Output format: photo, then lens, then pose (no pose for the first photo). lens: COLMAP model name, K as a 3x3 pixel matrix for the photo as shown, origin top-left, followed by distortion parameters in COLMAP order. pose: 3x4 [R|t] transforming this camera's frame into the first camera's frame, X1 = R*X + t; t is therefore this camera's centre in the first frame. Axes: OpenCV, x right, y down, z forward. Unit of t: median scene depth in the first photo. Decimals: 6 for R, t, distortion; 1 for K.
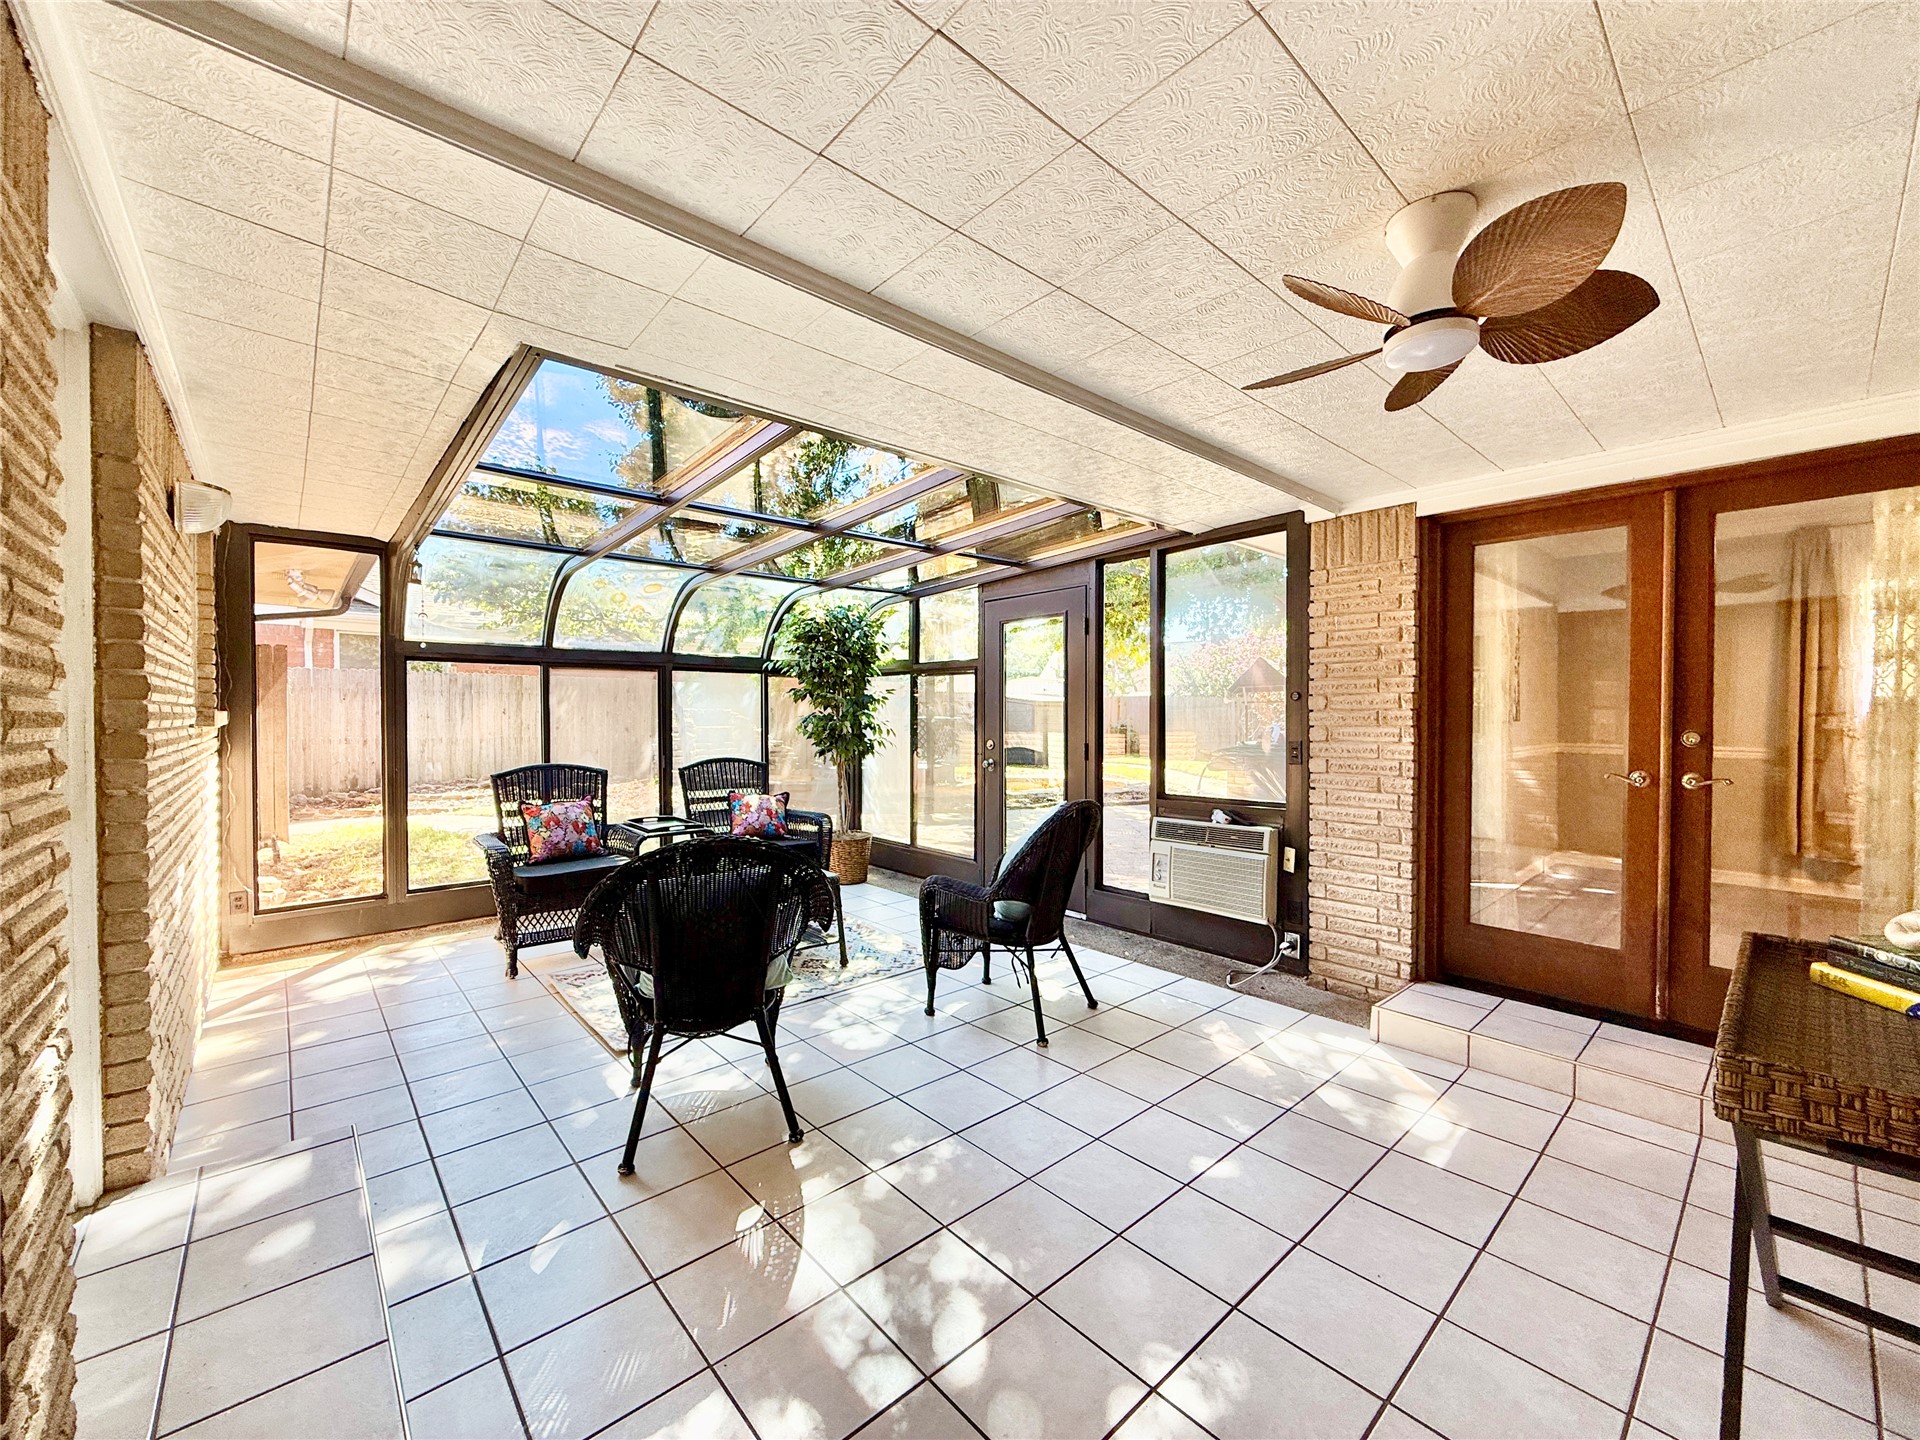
lens RADIAL K [[764.1, 0, 957.4], [0, 764.1, 725.9], [0, 0, 1]] dist [-0.000172, -0.000378]
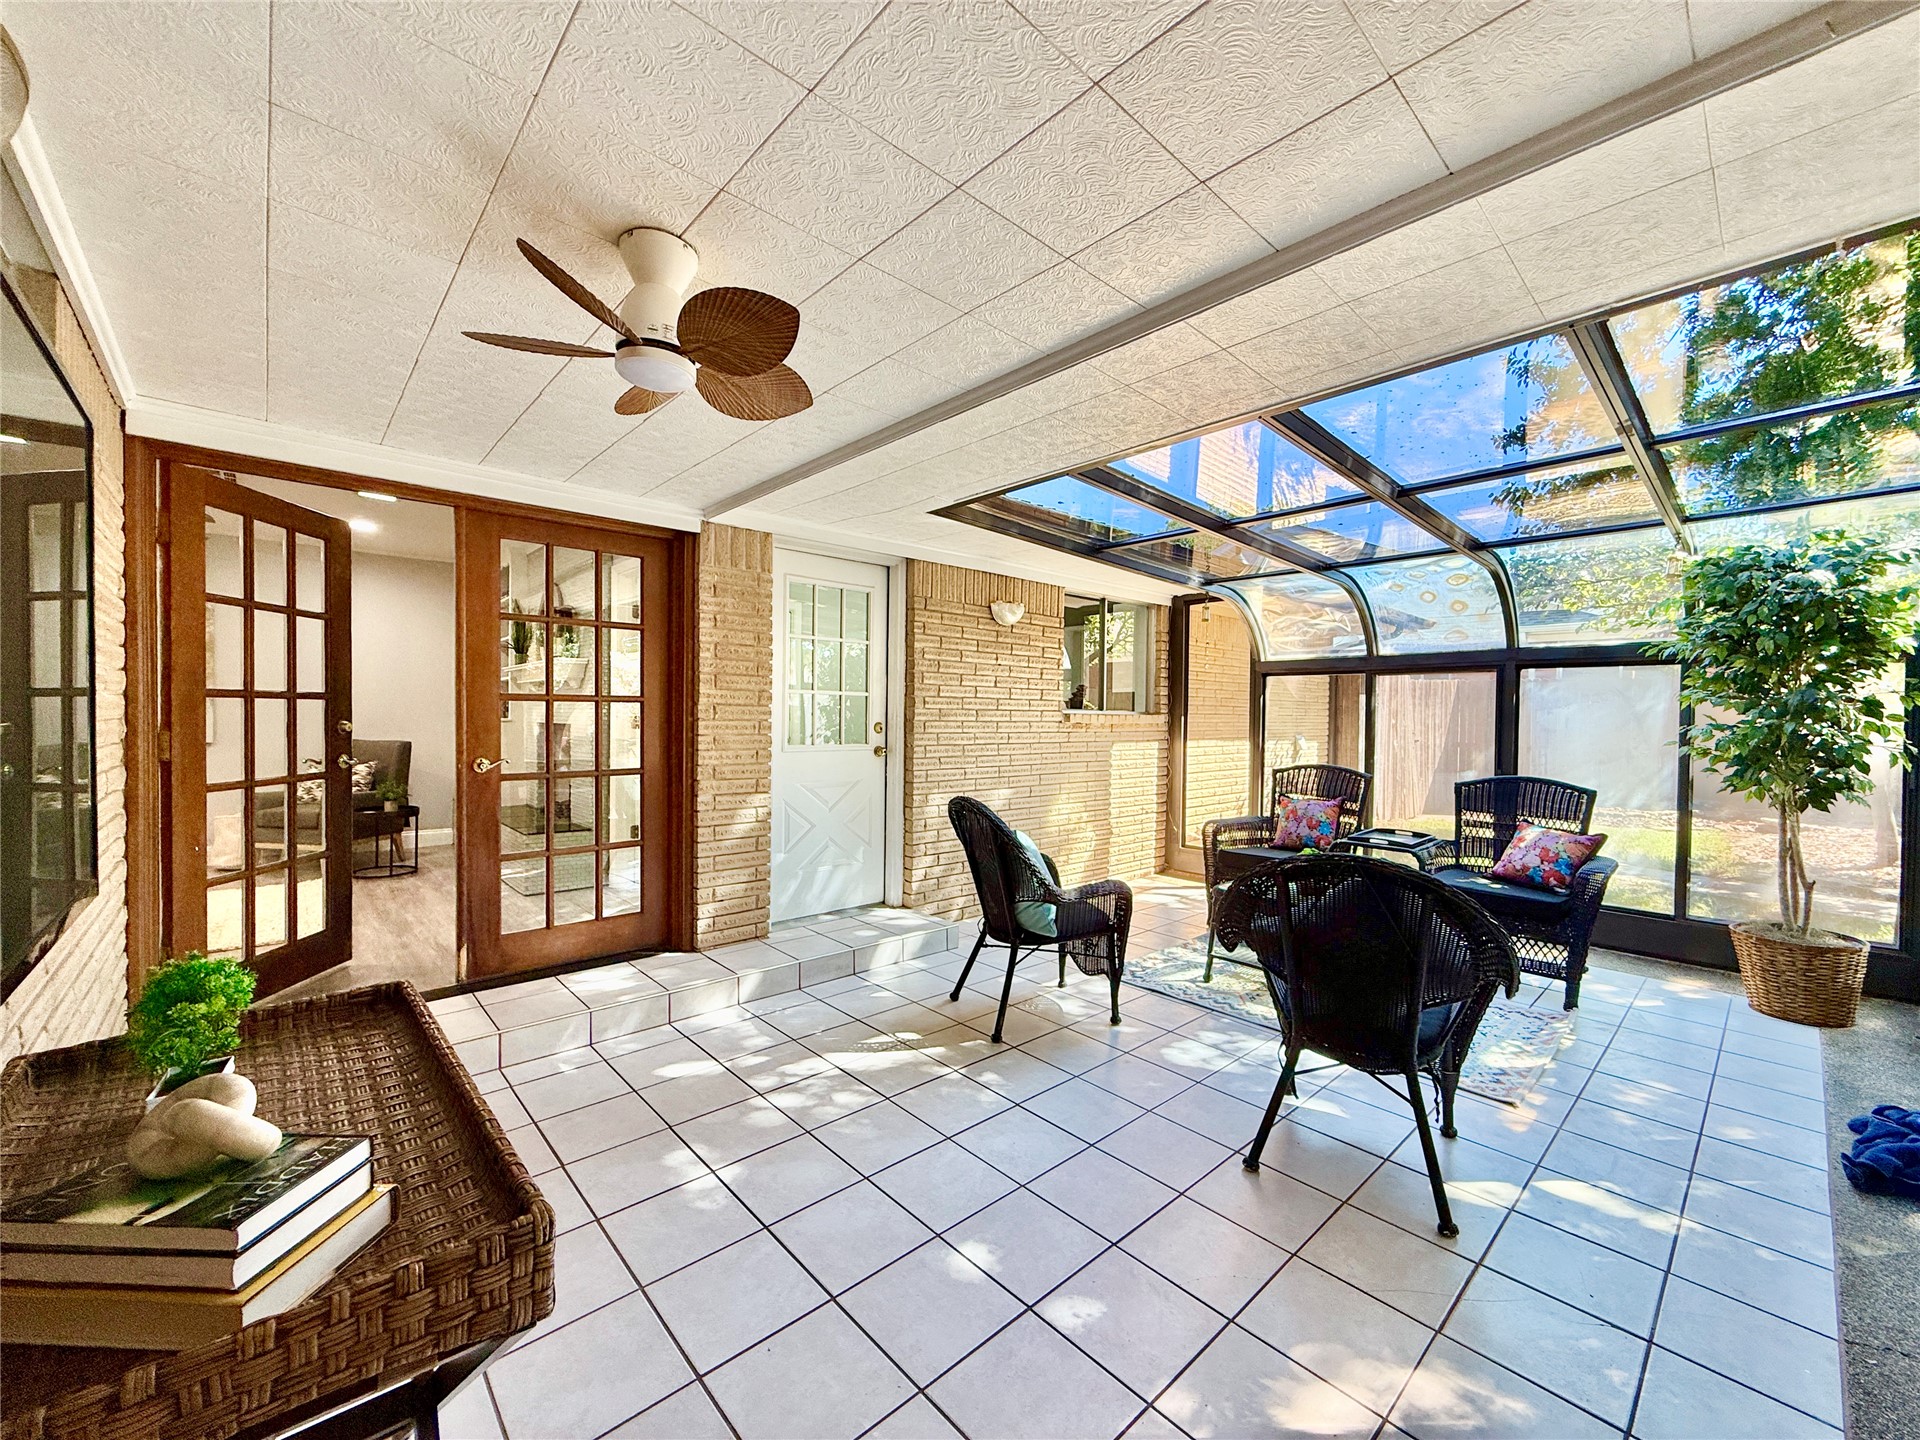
lens RADIAL K [[764.1, 0, 957.4], [0, 764.1, 725.9], [0, 0, 1]] dist [-0.000172, -0.000378]
pose [[0.008255, 0.014522, -0.999860, 0.710846], [-0.028802, 0.999483, 0.014278, -0.007856], [0.999551, 0.028680, 0.008669, 0.594024]]
